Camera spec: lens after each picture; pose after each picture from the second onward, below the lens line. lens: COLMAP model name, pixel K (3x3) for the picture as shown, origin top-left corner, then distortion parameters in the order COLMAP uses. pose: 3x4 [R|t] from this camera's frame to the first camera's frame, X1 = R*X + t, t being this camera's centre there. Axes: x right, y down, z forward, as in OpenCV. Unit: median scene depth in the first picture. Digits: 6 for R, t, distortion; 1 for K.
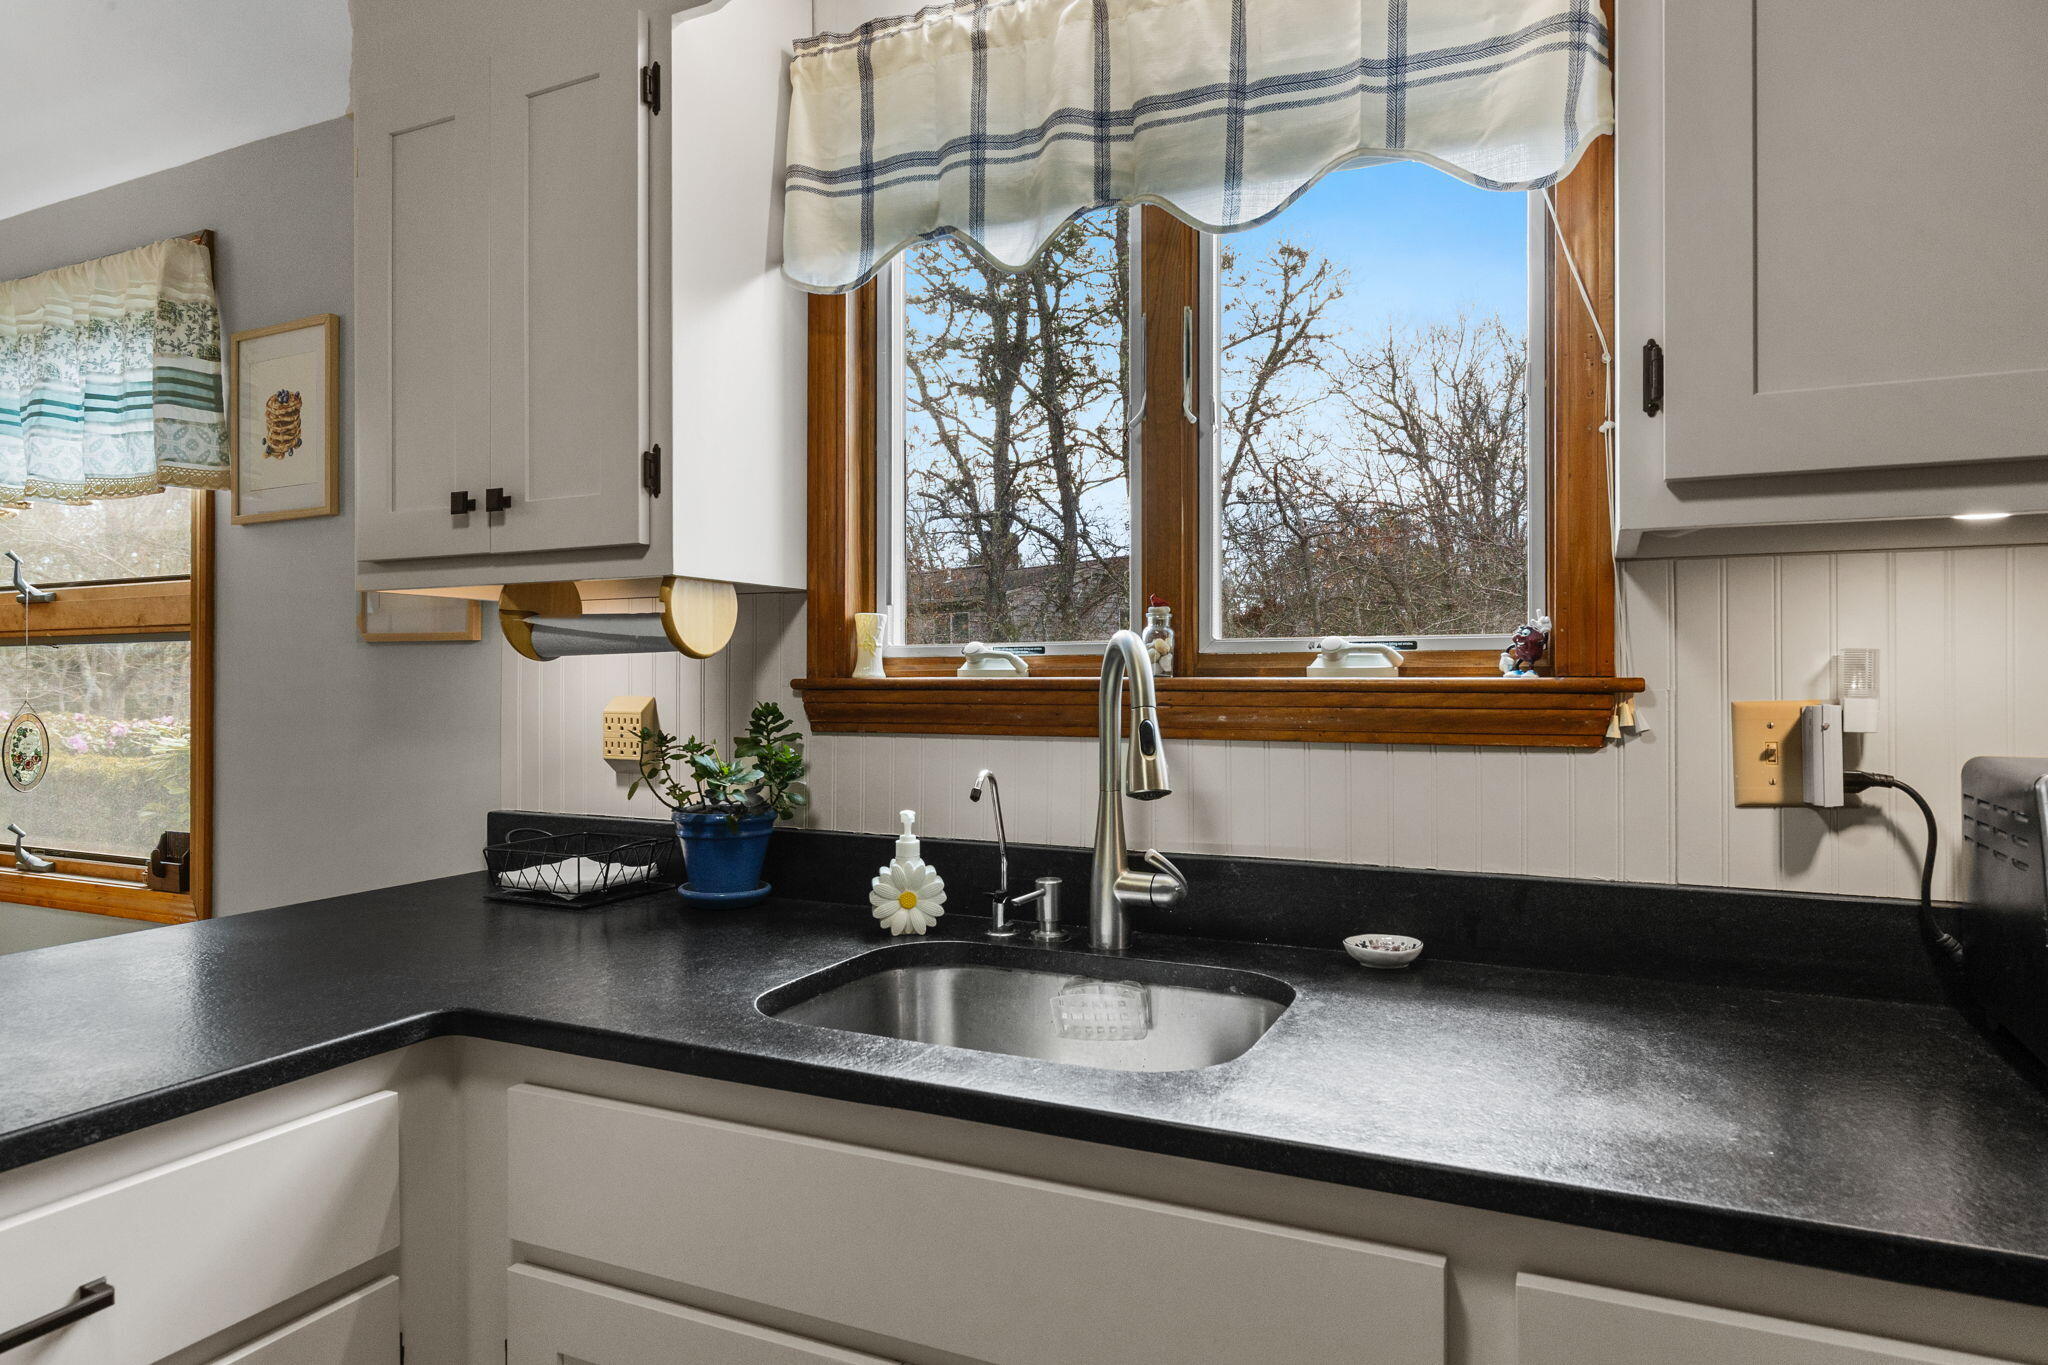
lens RADIAL K [[1232.7, 0, 1009.5], [0, 1232.7, 676.2], [0, 0, 1]] dist [-0.000326, -0.000402]
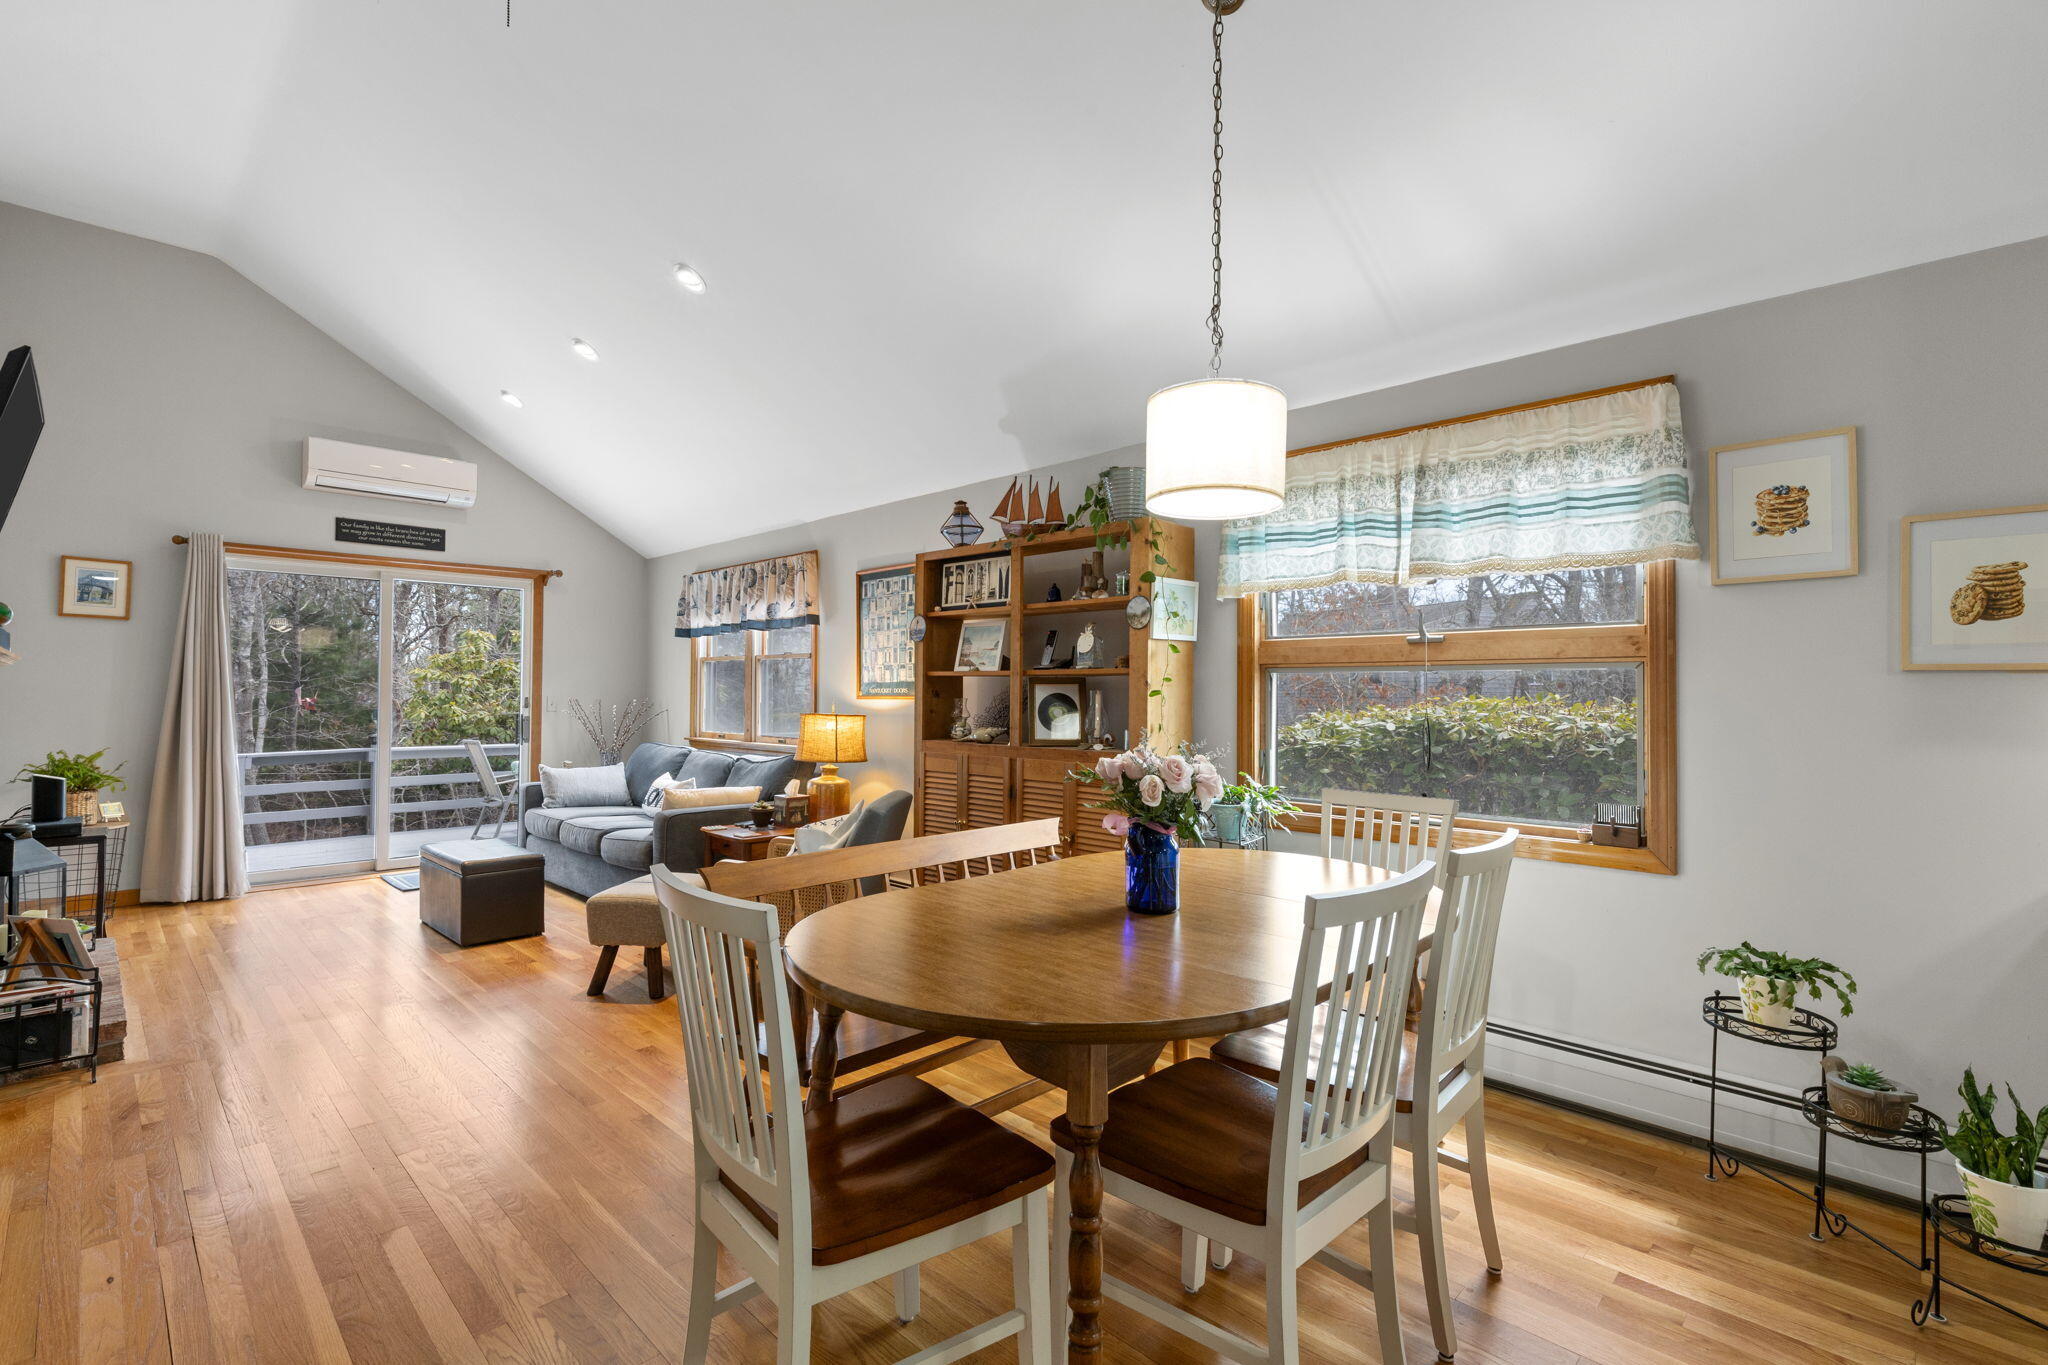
lens RADIAL K [[934.4, 0, 1029.4], [0, 934.4, 676.2], [0, 0, 1]] dist [0.003905, 0.001700]
pose [[0.948633, 0.002941, -0.316365, -1.539620], [-0.007947, 0.999863, -0.014536, 0.000372], [0.316278, 0.016303, 0.948526, -0.354127]]
